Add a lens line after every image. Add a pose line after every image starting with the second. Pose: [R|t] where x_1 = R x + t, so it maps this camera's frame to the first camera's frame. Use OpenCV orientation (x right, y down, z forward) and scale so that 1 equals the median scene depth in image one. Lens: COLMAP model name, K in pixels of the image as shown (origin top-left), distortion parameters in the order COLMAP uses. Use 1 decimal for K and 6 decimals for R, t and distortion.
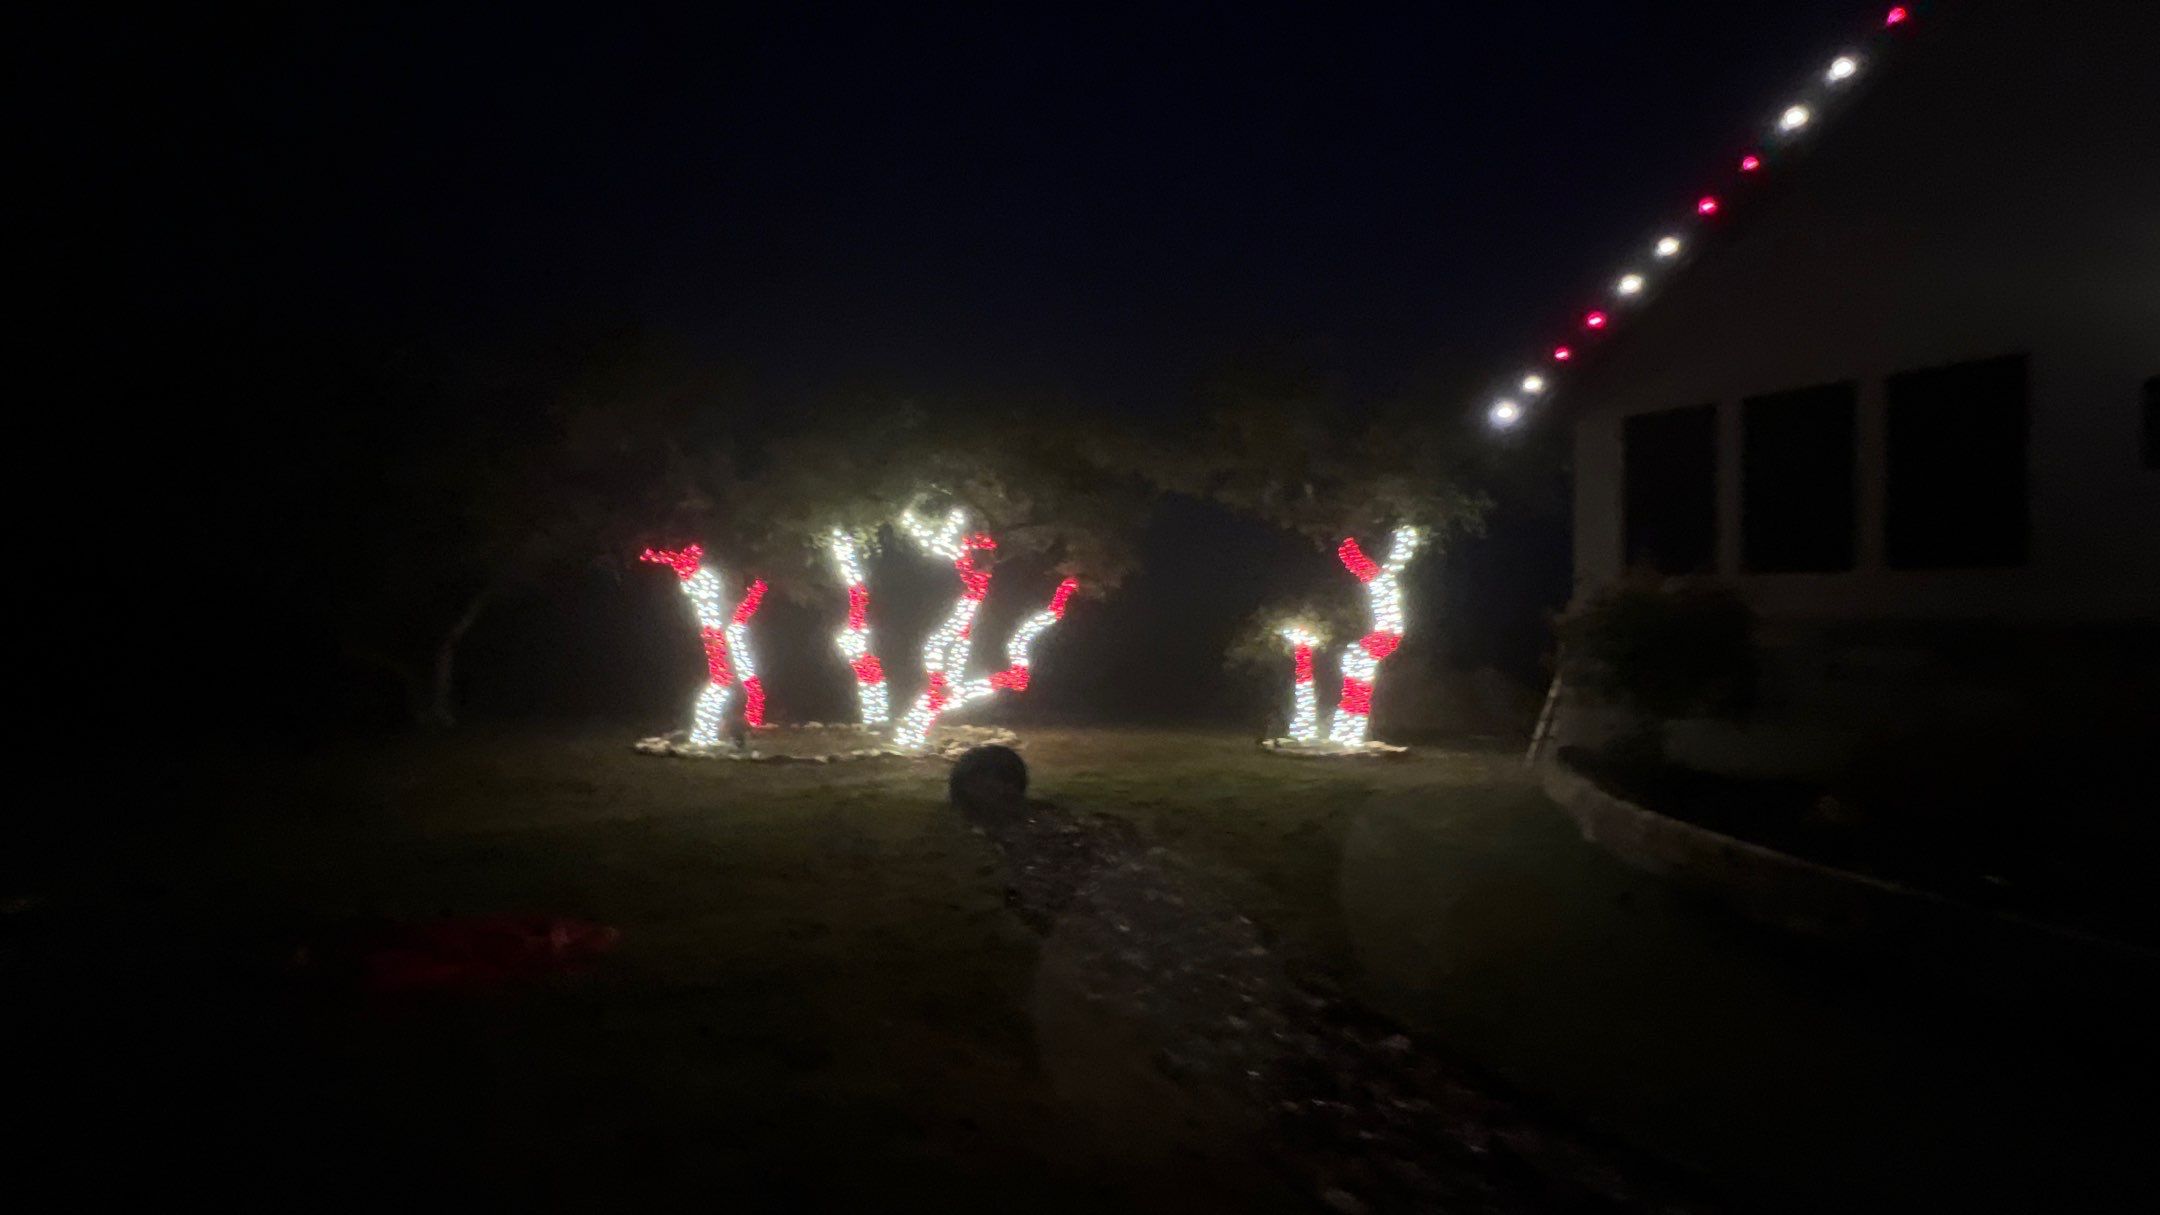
lens RADIAL K [[849.6, 0, 1085.0], [0, 849.6, 617.1], [0, 0, 1]] dist [-0.001112, 0.000572]
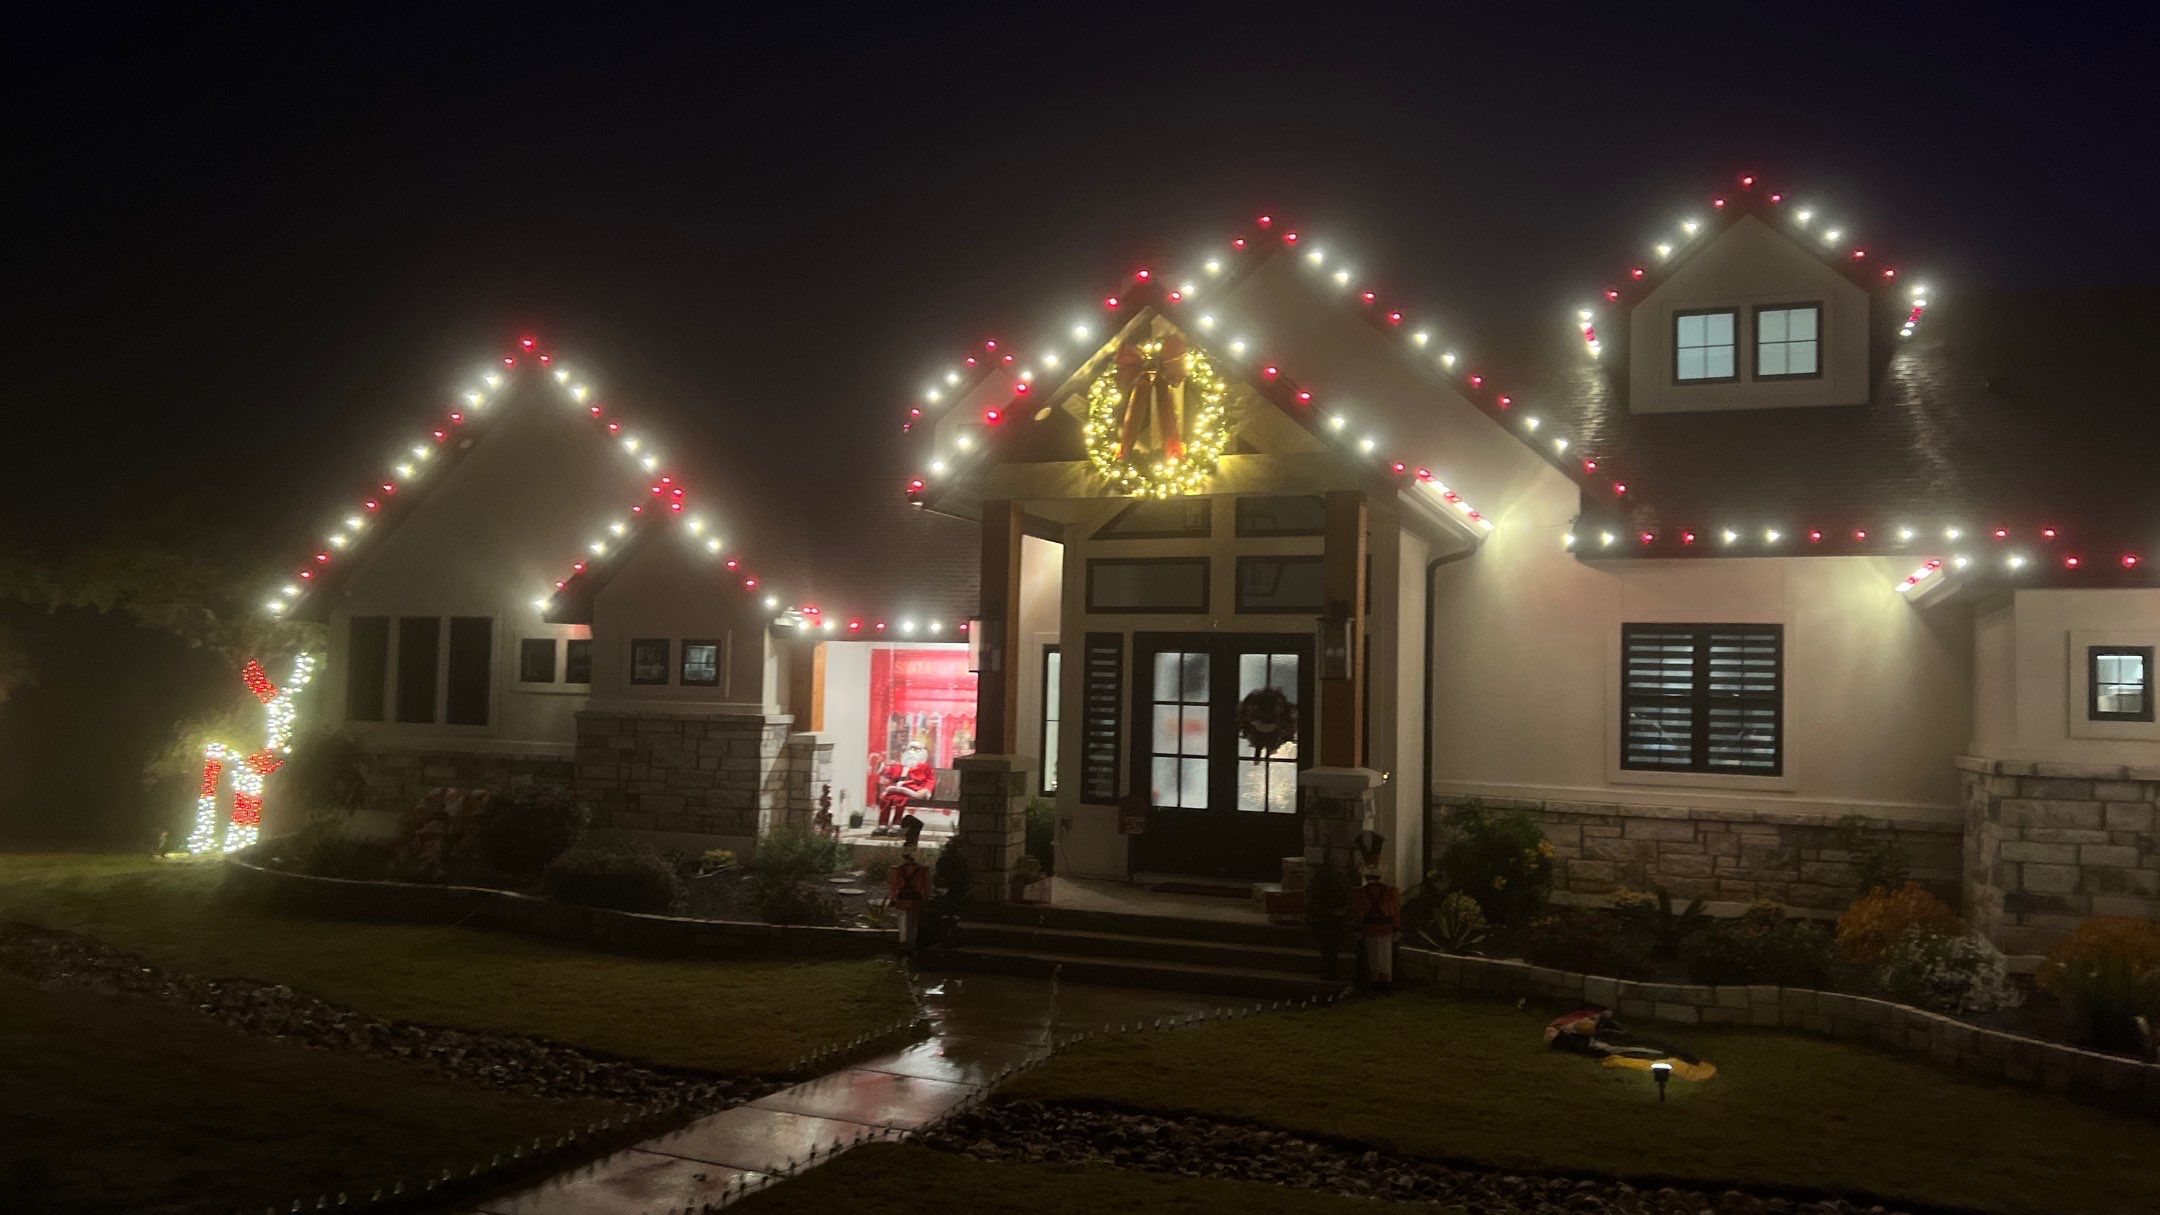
lens RADIAL K [[1598.2, 0, 1064.0], [0, 1598.2, 614.3], [0, 0, 1]] dist [0.040267, -0.013678]
pose [[0.859681, 0.035517, 0.509596, 0.155586], [-0.013972, 0.998842, -0.046044, -0.075227], [-0.510641, 0.032463, 0.859181, -1.331907]]
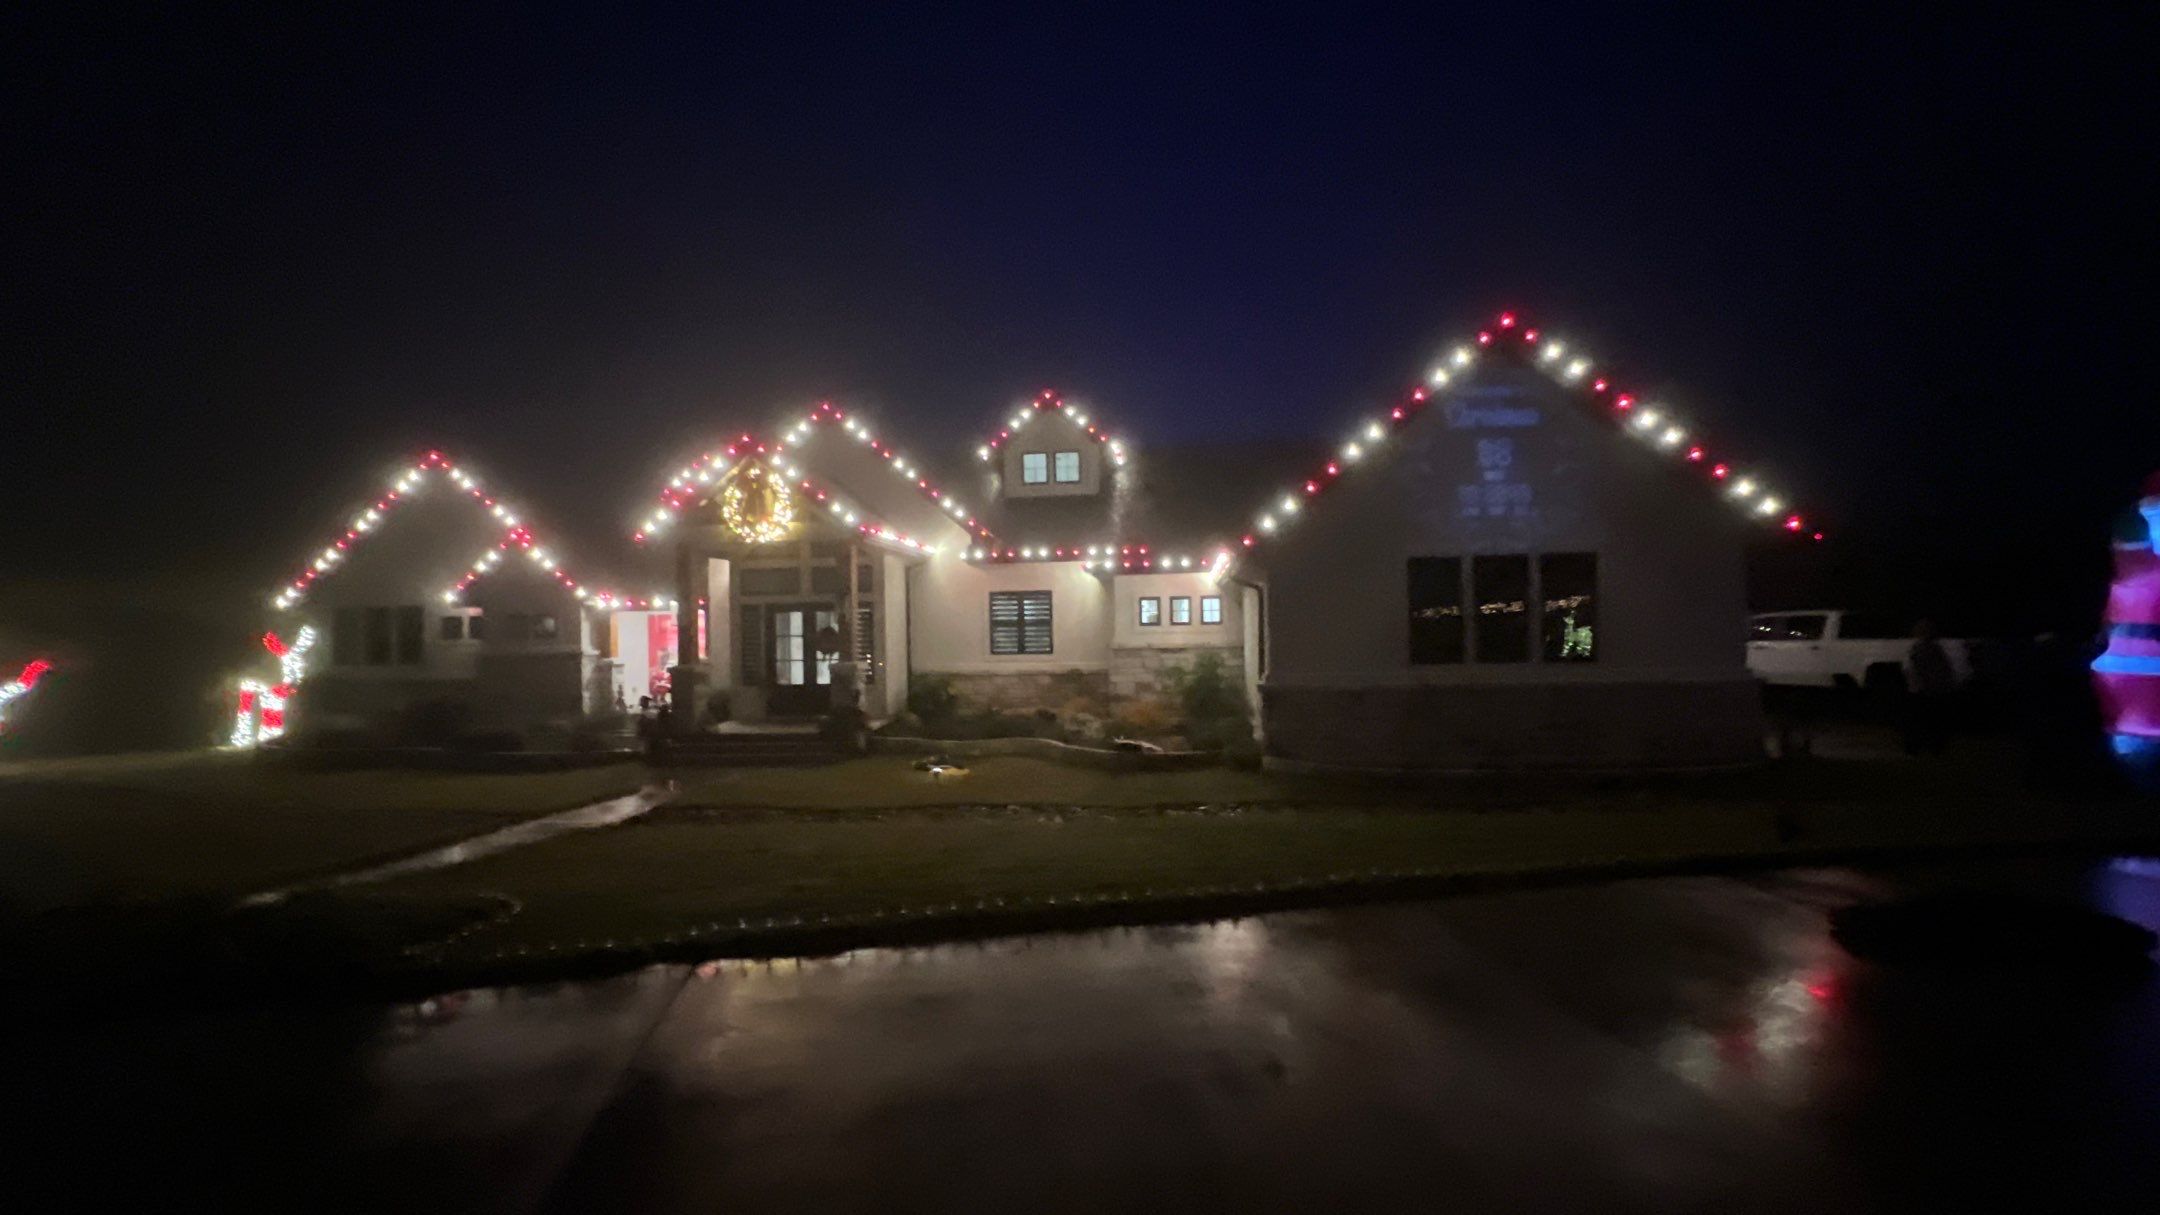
lens RADIAL K [[849.6, 0, 1073.2], [0, 849.6, 618.0], [0, 0, 1]] dist [-0.001112, 0.000572]
pose [[0.684889, -0.016649, 0.728457, 0.164034], [0.027596, 0.999614, -0.003099, -0.076027], [-0.728125, 0.022225, 0.685084, -1.625457]]
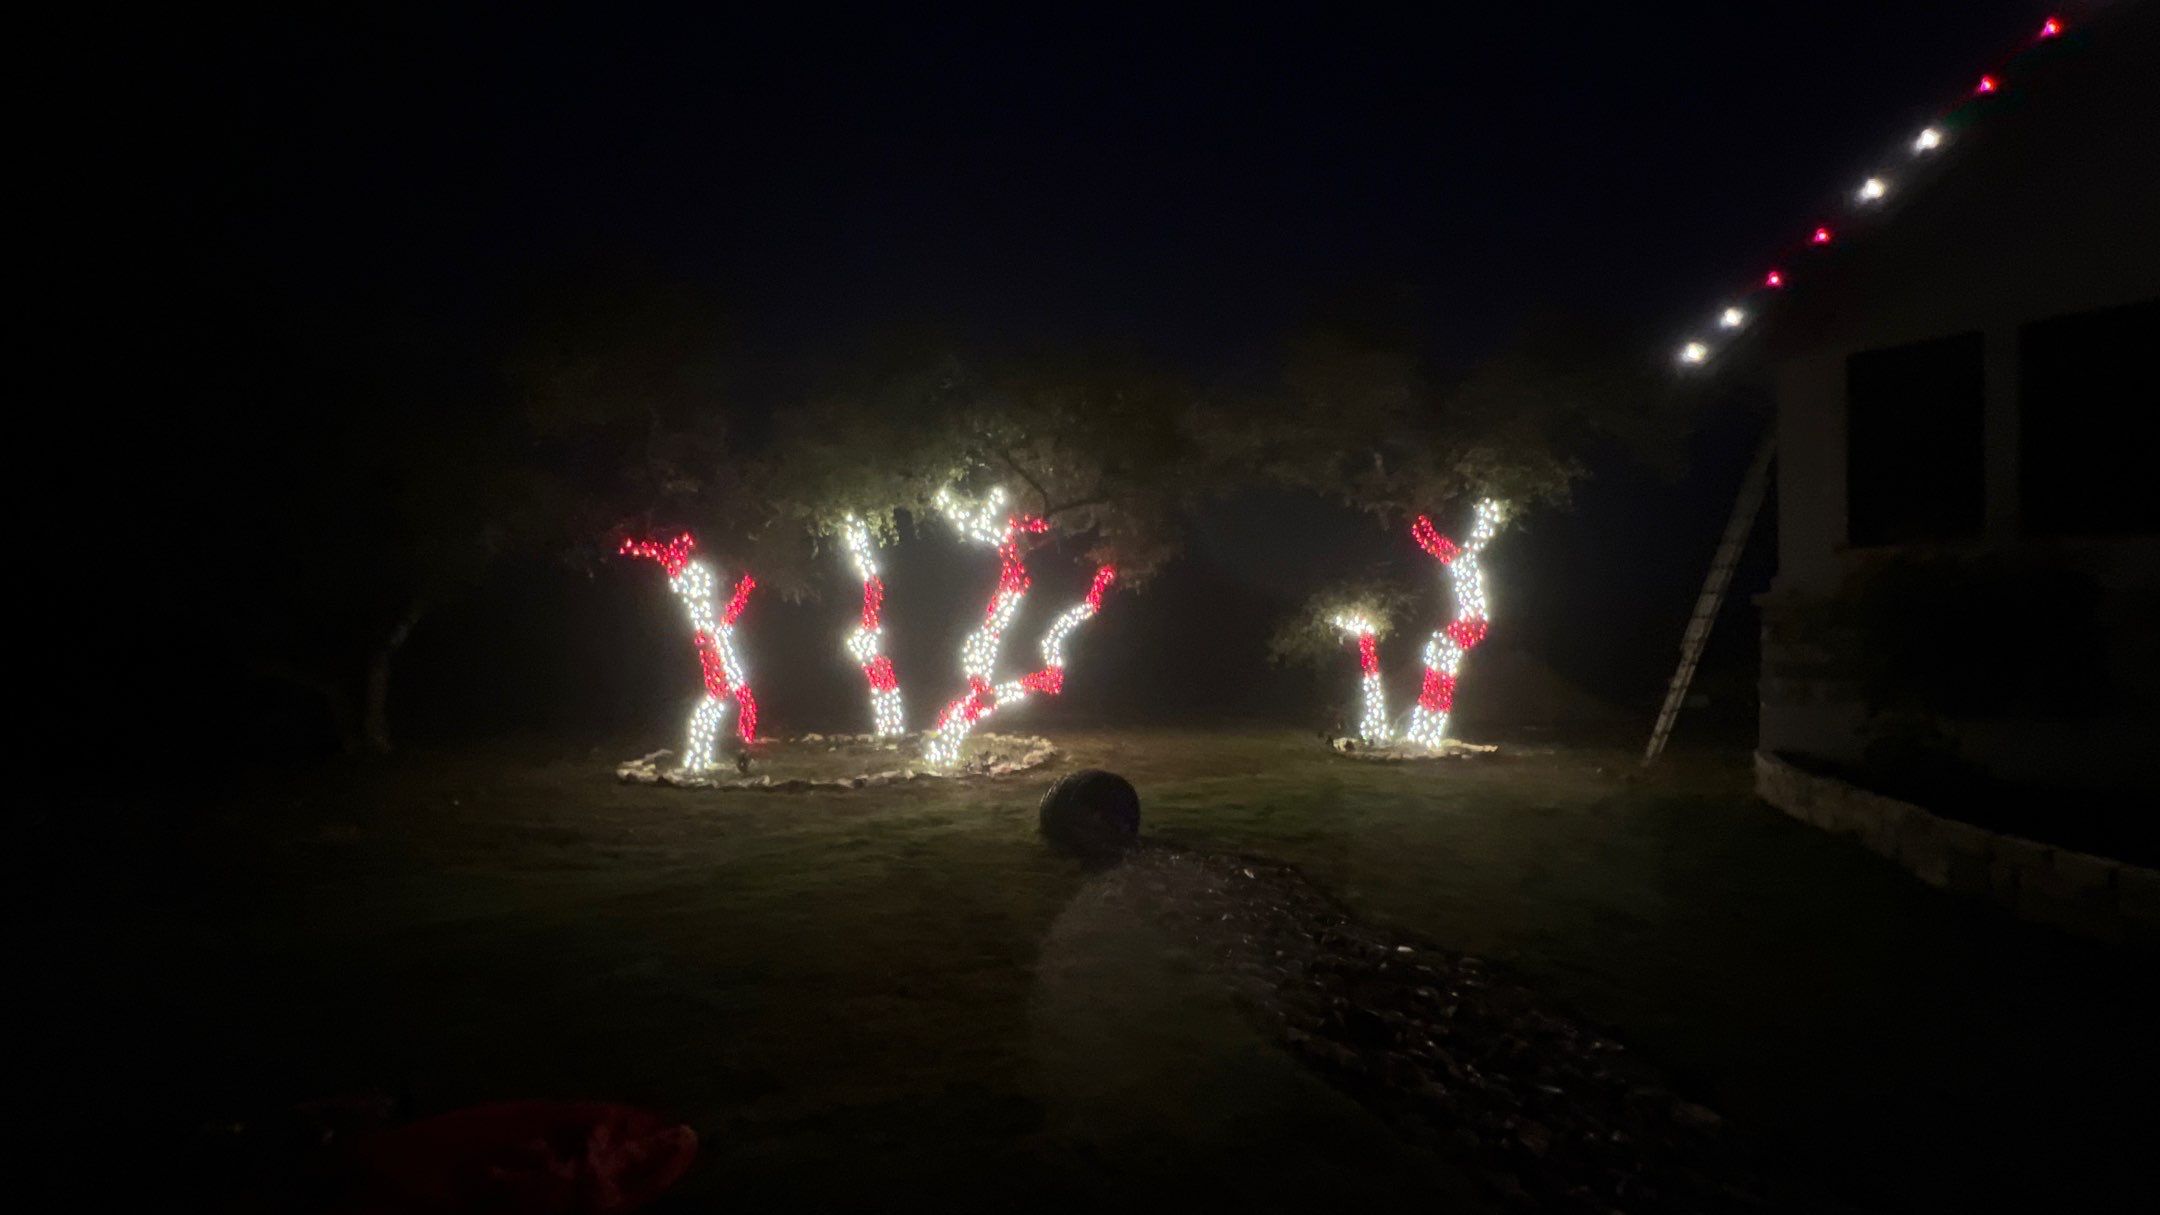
lens RADIAL K [[849.6, 0, 1084.5], [0, 849.6, 615.1], [0, 0, 1]] dist [-0.001112, 0.000572]
pose [[0.998429, -0.022698, 0.051230, -0.097572], [0.022280, 0.999714, 0.008734, -0.002695], [-0.051413, -0.007579, 0.998649, 0.123568]]
